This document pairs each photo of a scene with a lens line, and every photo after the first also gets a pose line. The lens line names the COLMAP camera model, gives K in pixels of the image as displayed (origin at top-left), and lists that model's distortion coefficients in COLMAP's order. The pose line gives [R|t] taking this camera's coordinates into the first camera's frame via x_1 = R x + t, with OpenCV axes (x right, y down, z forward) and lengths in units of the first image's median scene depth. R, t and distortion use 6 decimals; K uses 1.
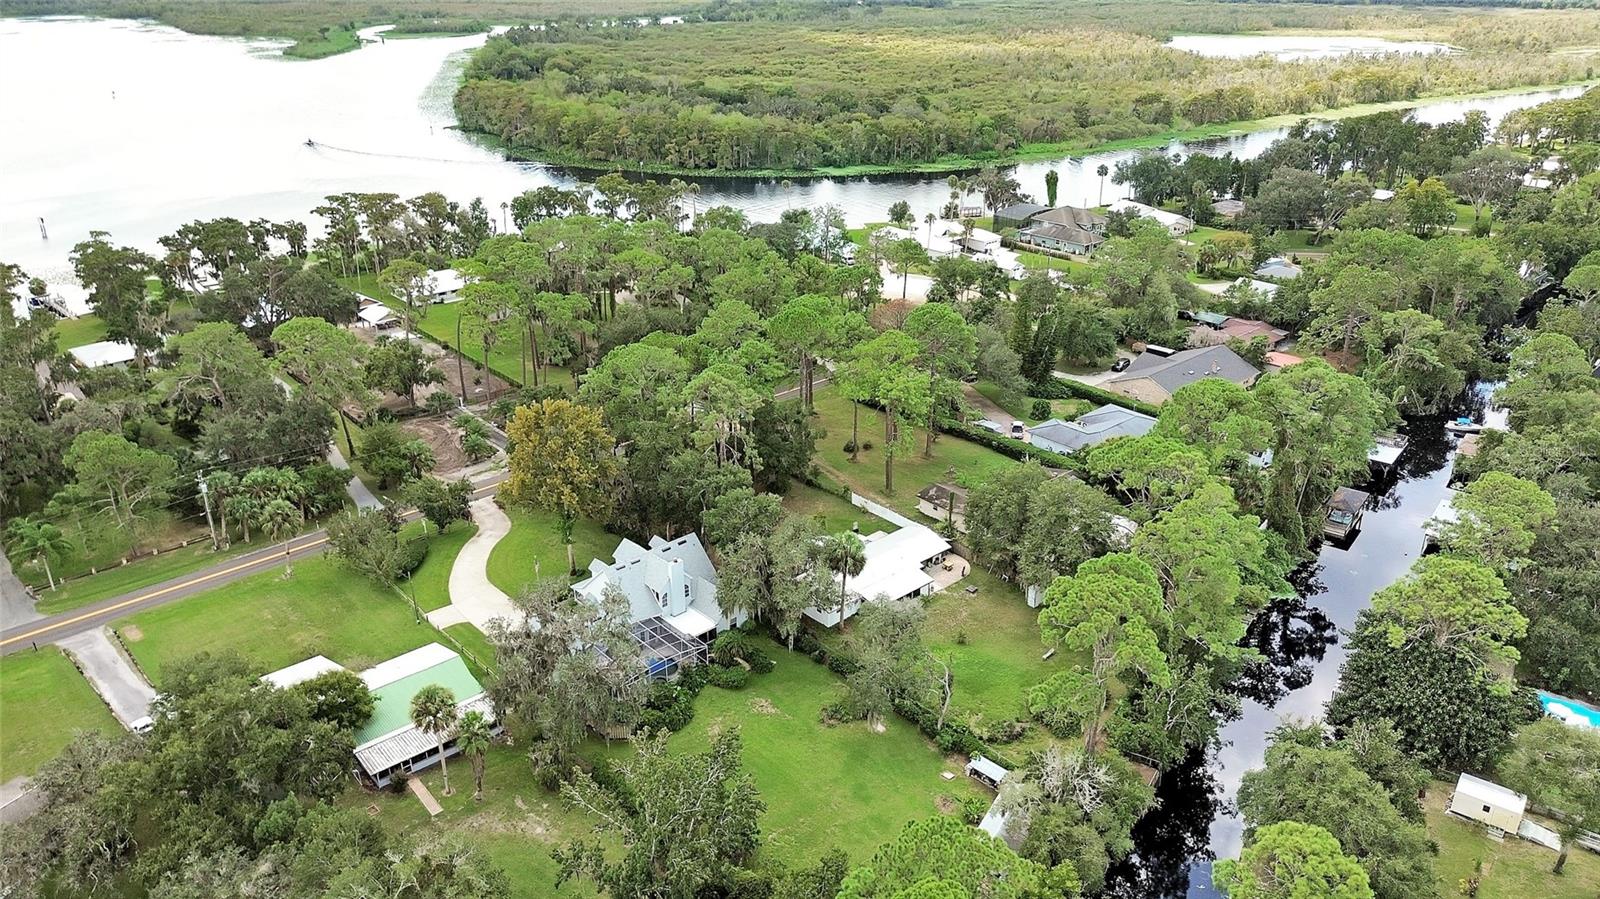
lens RADIAL K [[1159.7, 0, 798.5], [0, 1159.7, 431.5], [0, 0, 1]] dist [0.072119, -0.070256]
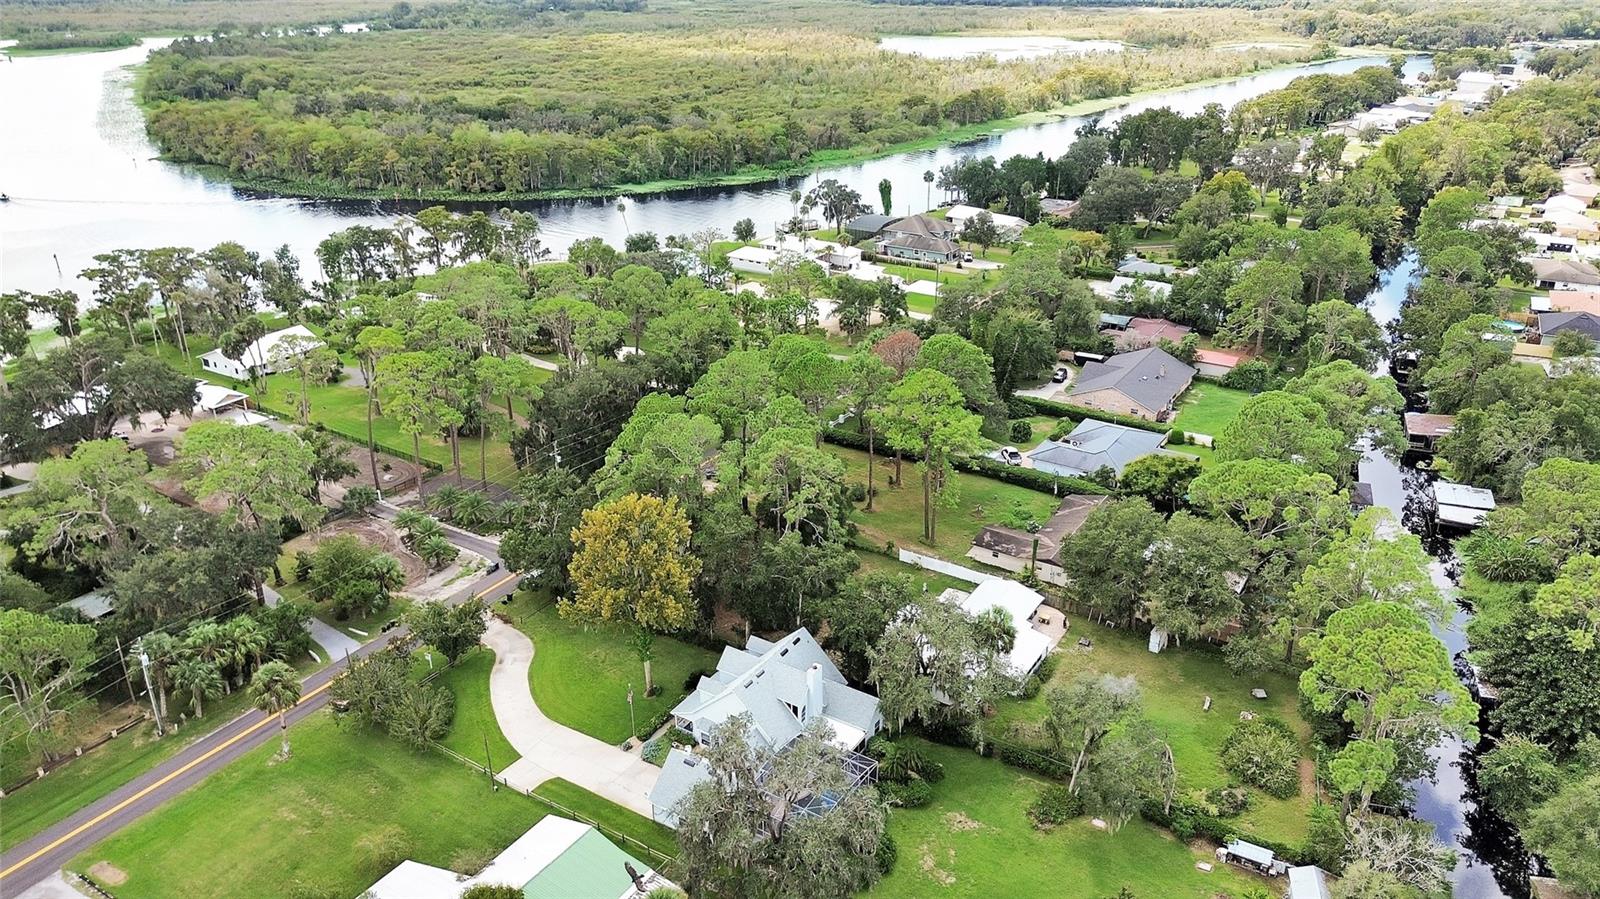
lens RADIAL K [[1159.7, 0, 798.5], [0, 1159.7, 431.5], [0, 0, 1]] dist [0.072119, -0.070256]
pose [[0.960565, -0.106741, 0.256751, -0.133673], [0.107254, 0.994159, 0.012048, -0.030911], [-0.256537, 0.015964, 0.966403, 0.068314]]
